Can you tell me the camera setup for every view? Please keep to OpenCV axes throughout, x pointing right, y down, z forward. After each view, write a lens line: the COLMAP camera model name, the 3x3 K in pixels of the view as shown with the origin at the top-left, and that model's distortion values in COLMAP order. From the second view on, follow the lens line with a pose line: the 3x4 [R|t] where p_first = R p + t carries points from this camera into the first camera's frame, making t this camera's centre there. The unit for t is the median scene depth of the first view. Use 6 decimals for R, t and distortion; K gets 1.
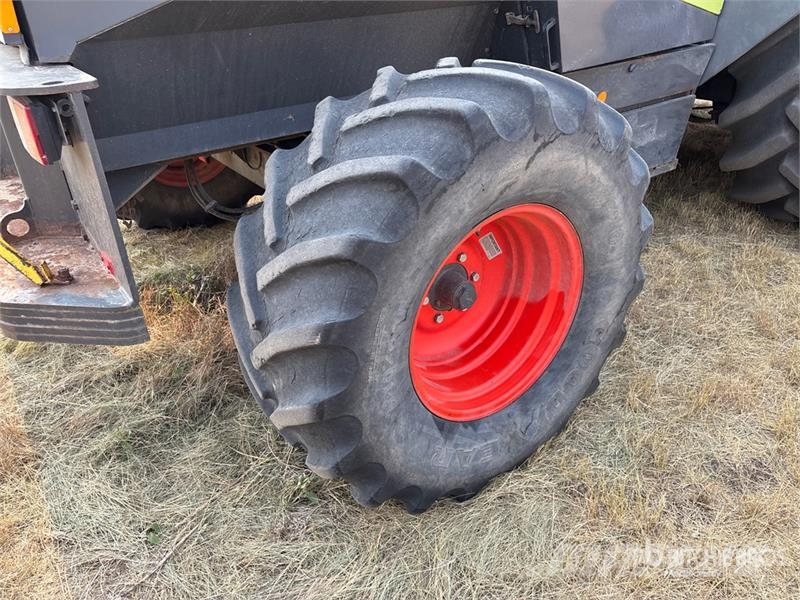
lens RADIAL K [[607.5, 0, 400.7], [0, 607.5, 294.8], [0, 0, 1]] dist [0.038602, -0.030302]
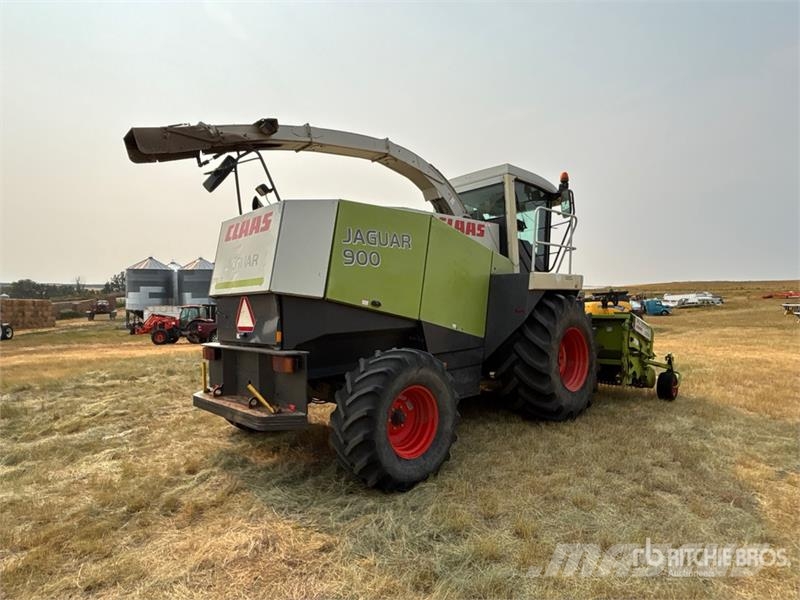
lens RADIAL K [[515.4, 0, 396.2], [0, 515.4, 298.1], [0, 0, 1]] dist [0.036166, 0.000090]
pose [[0.992343, 0.005443, 0.123394, -0.327927], [0.056026, 0.870501, -0.488968, 0.970999], [-0.110076, 0.492137, 0.863530, -2.042685]]
